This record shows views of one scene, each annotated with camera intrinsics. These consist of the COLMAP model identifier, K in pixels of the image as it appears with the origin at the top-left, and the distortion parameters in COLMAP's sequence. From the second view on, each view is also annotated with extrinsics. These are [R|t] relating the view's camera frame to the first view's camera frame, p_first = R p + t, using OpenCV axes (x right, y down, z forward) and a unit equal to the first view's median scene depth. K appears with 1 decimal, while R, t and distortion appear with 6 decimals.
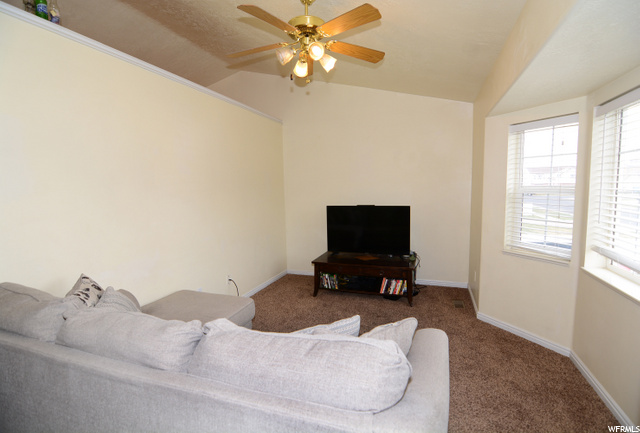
lens RADIAL K [[314.2, 0, 320.0], [0, 314.2, 216.5], [0, 0, 1]] dist [-0.050957, -0.000167]
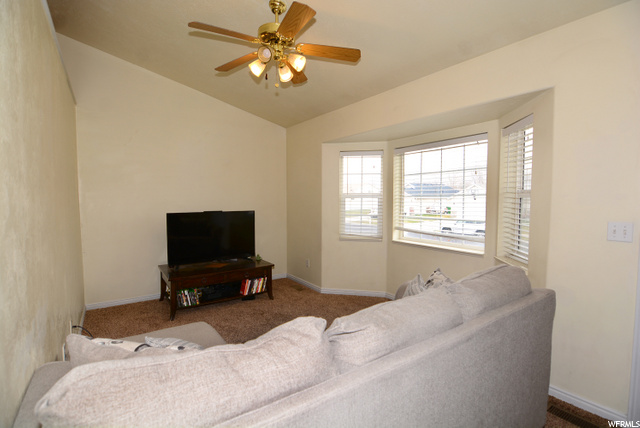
lens RADIAL K [[317.2, 0, 320.0], [0, 317.2, 214.0], [0, 0, 1]] dist [-0.030906, -0.000255]
pose [[0.558546, -0.022749, 0.829162, -0.529402], [0.071402, 0.997232, -0.020738, 0.018322], [-0.826395, 0.070787, 0.558624, 0.199066]]
